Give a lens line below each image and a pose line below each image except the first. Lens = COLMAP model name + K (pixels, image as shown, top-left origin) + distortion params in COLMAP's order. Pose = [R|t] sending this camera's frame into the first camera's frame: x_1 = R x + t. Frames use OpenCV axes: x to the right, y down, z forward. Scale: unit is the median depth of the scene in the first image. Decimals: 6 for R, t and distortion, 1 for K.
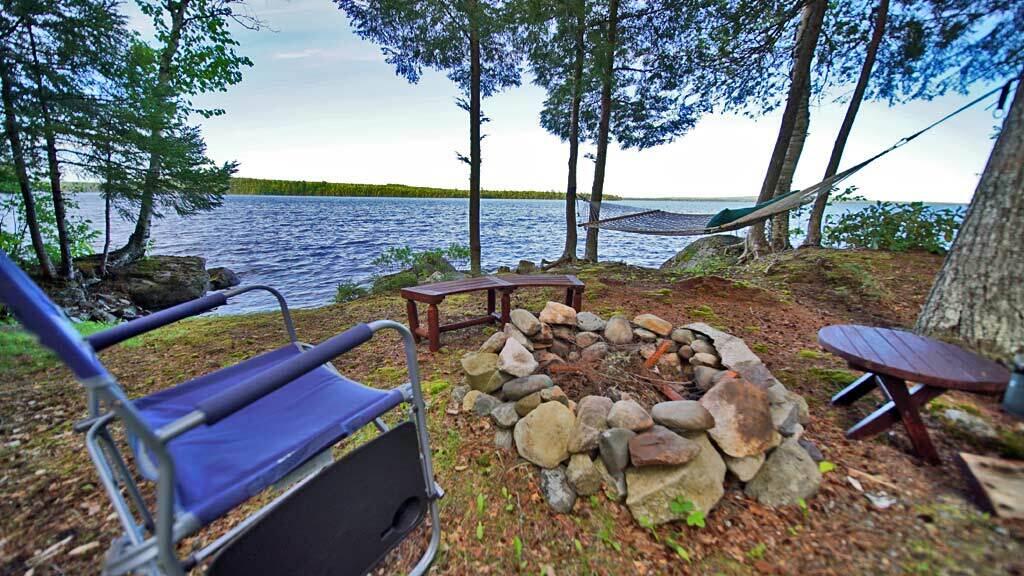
lens RADIAL K [[357.3, 0, 512.0], [0, 357.3, 288.0], [0, 0, 1]] dist [-0.000740, -0.001219]
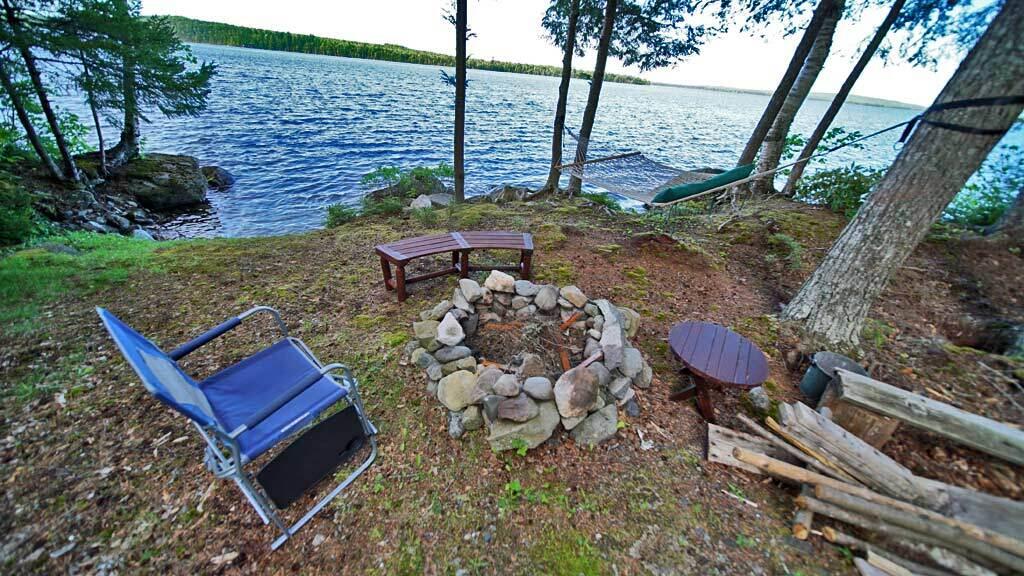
lens RADIAL K [[357.3, 0, 512.0], [0, 357.3, 288.0], [0, 0, 1]] dist [-0.000740, -0.001219]
pose [[0.997233, 0.074182, 0.004911, 0.180163], [-0.072380, 0.953678, 0.291991, -0.295197], [0.016977, -0.291539, 0.956408, -0.214480]]
